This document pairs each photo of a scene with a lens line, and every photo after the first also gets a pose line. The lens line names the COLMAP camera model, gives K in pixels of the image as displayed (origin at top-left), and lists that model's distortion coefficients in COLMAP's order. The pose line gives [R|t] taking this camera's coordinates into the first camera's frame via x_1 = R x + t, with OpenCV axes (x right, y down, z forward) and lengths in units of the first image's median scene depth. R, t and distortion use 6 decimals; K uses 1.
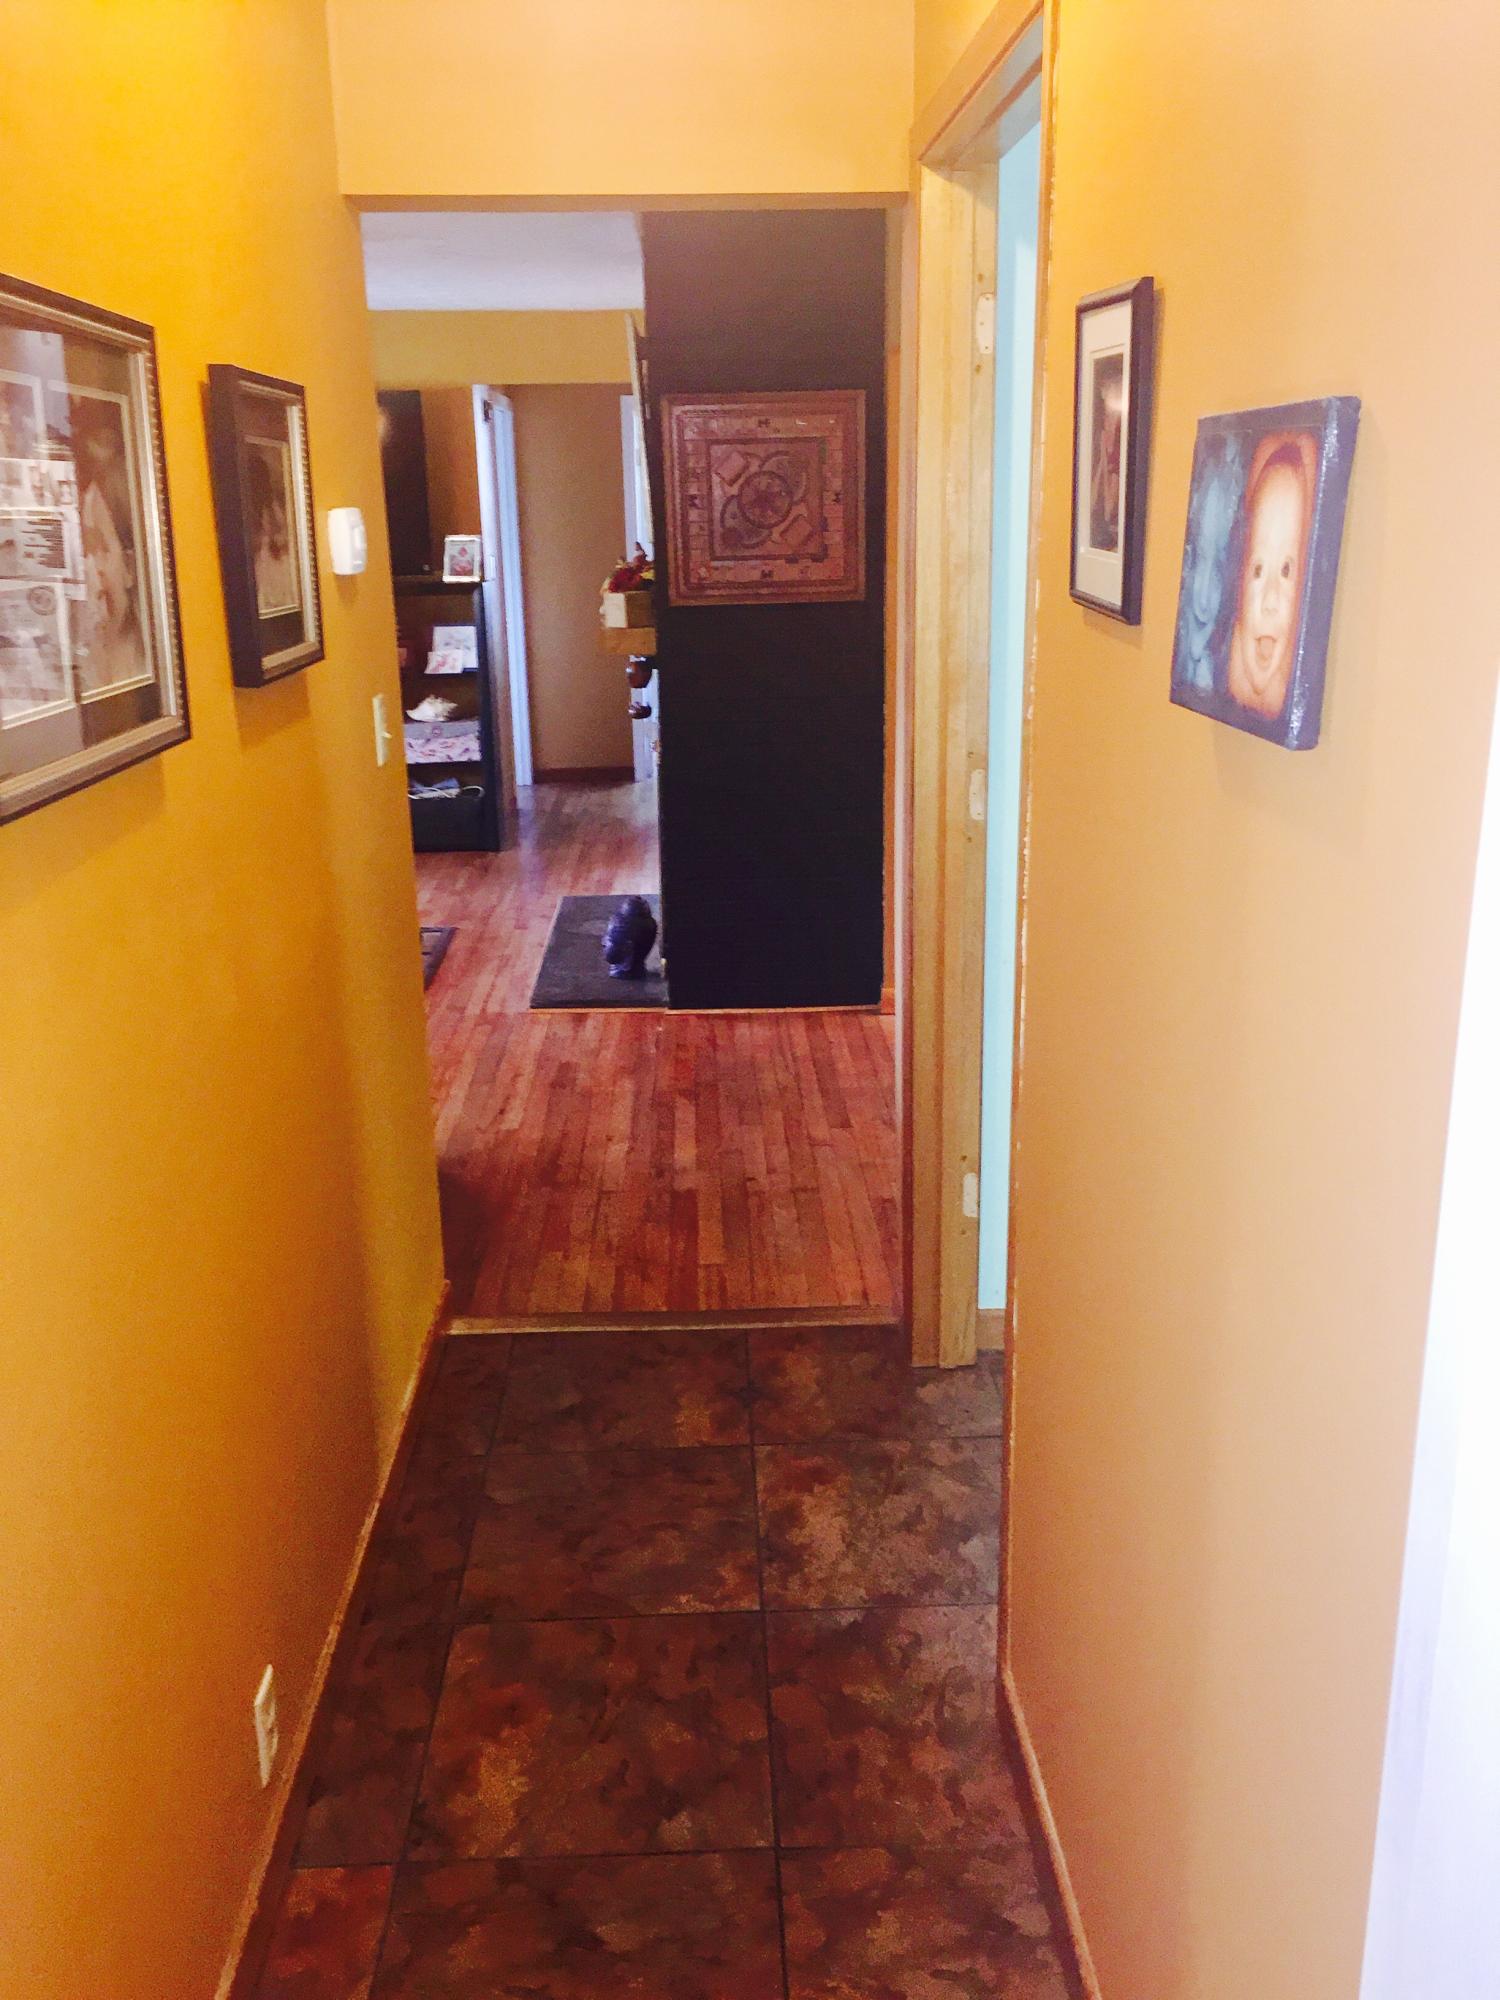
lens RADIAL K [[1700.9, 0, 750.0], [0, 1700.9, 1000.0], [0, 0, 1]] dist [0.076658, -0.112987]
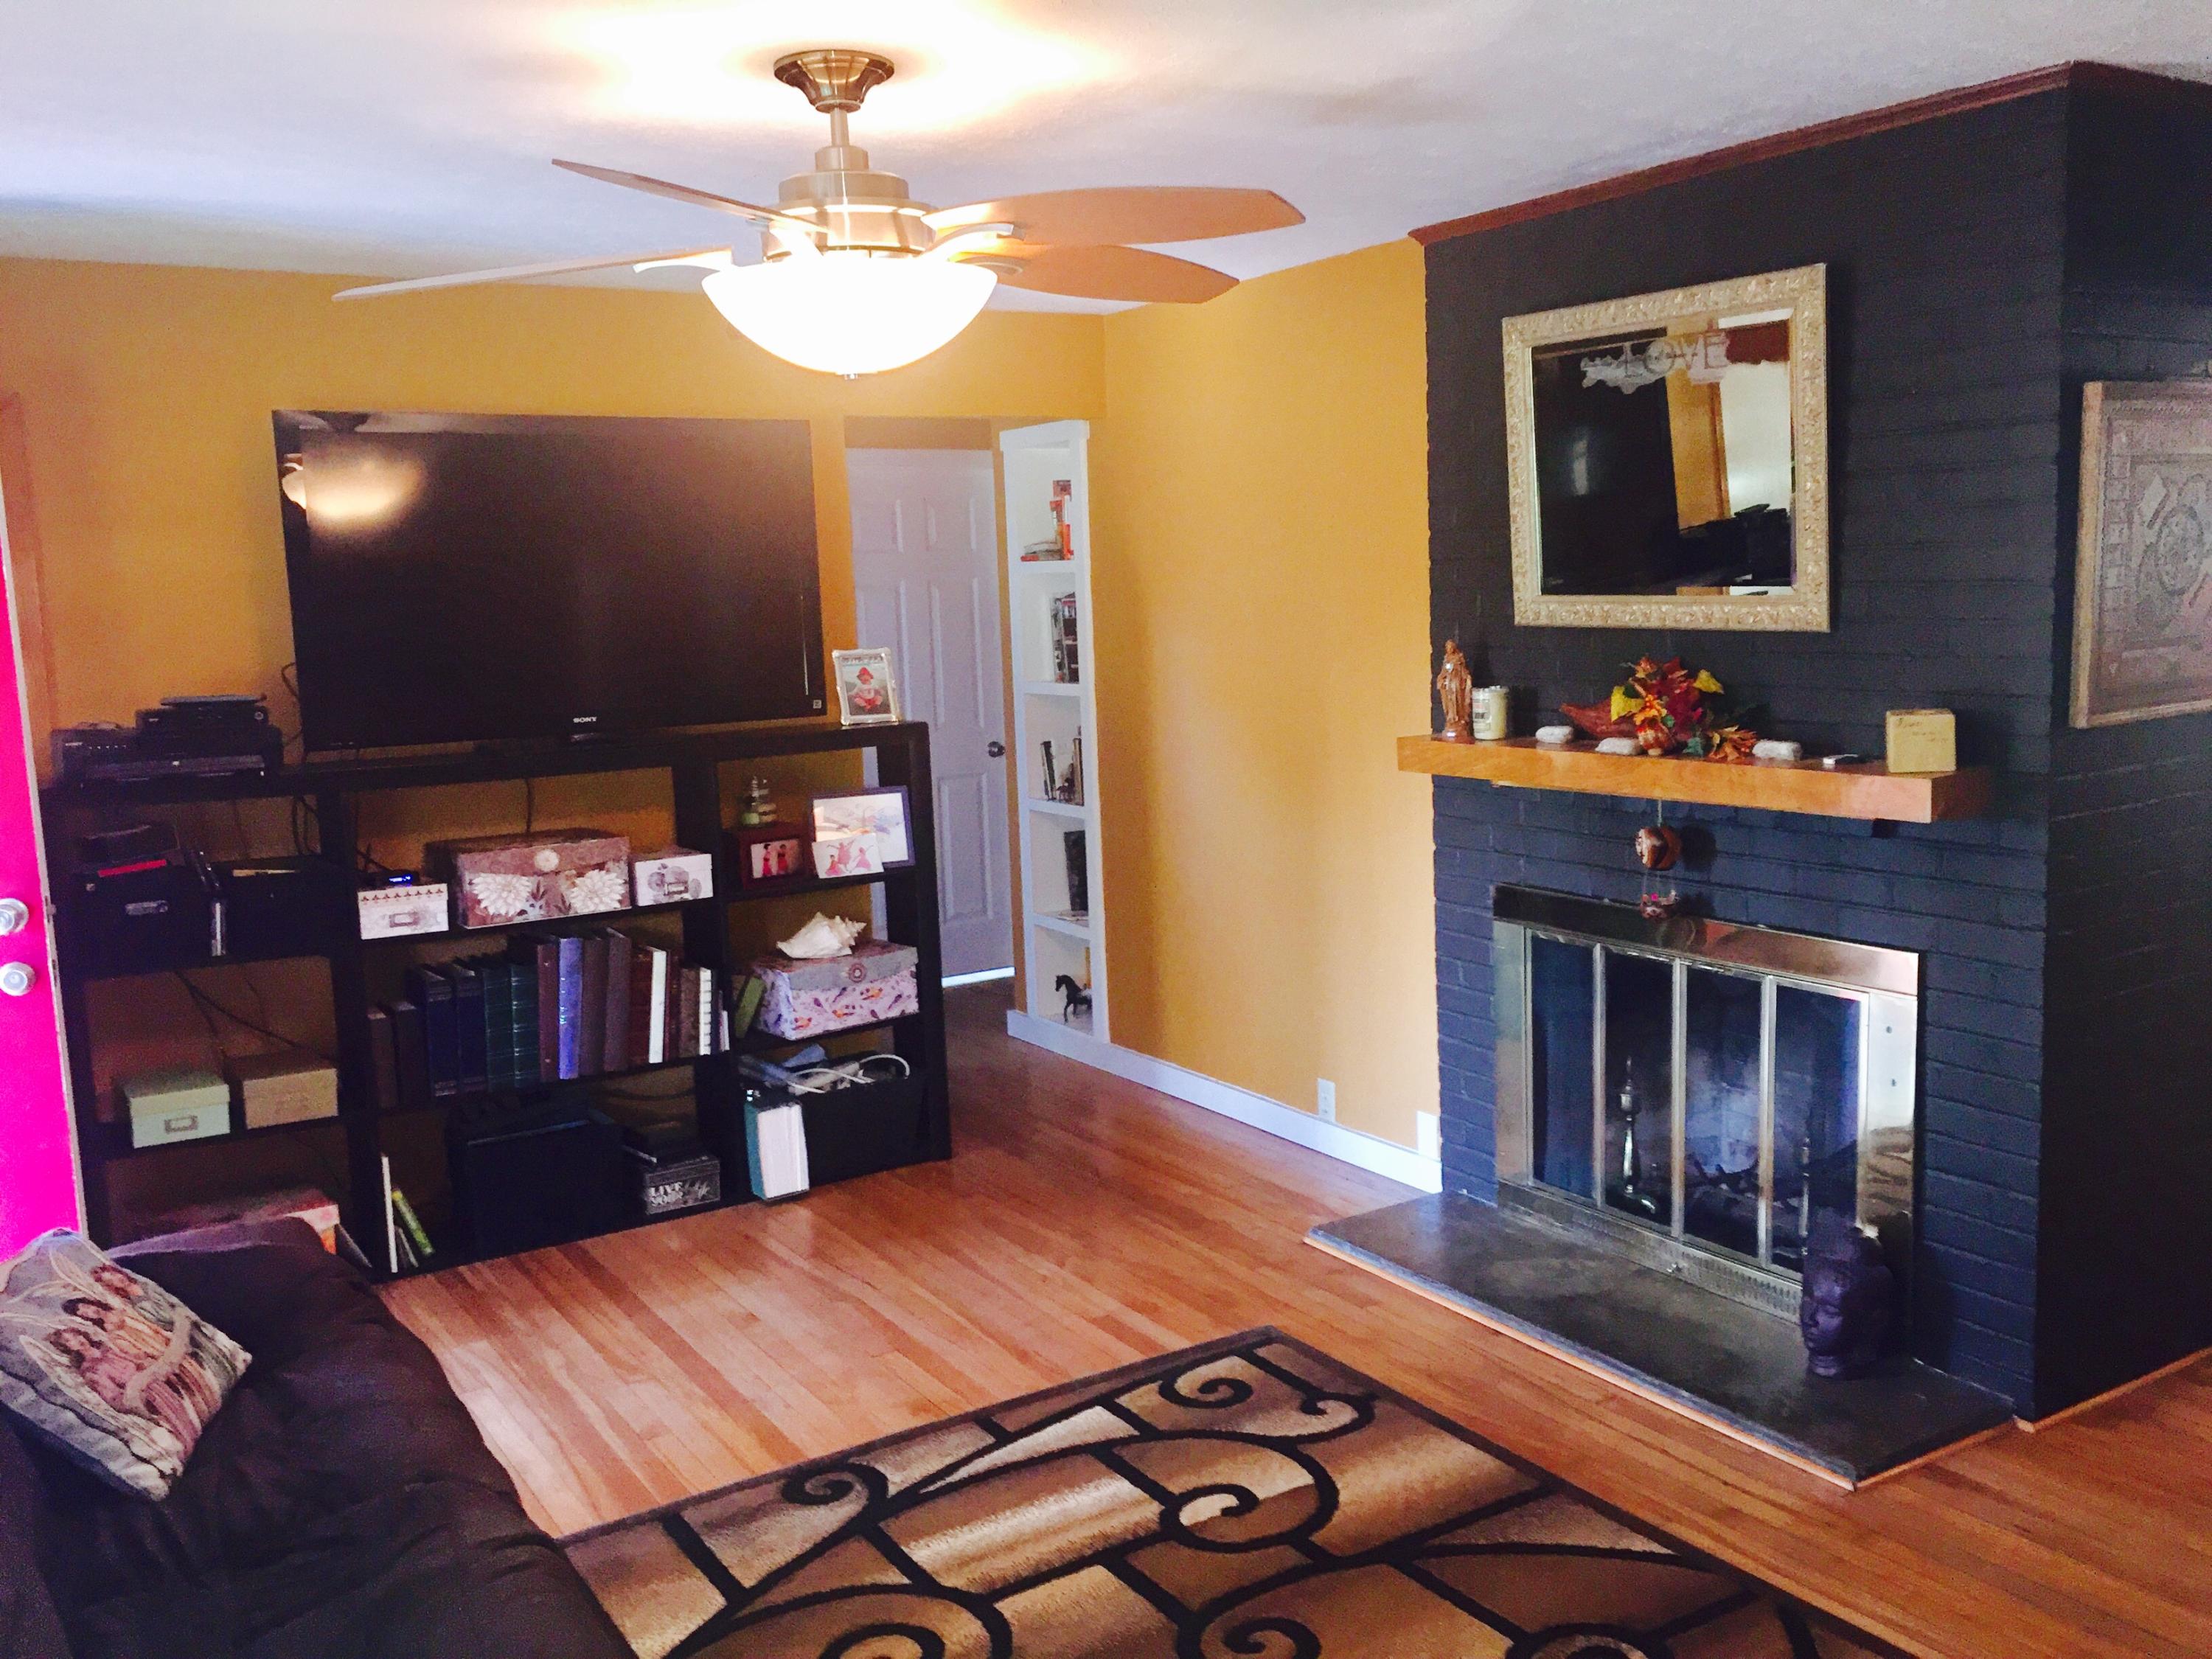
lens RADIAL K [[1881.2, 0, 1106.0], [0, 1881.2, 829.5], [0, 0, 1]] dist [0.076658, -0.112987]
pose [[0.863259, -0.079514, 0.498460, -0.429854], [0.163033, 0.978508, -0.126259, -0.110422], [-0.477708, 0.190260, 0.857669, 0.397386]]
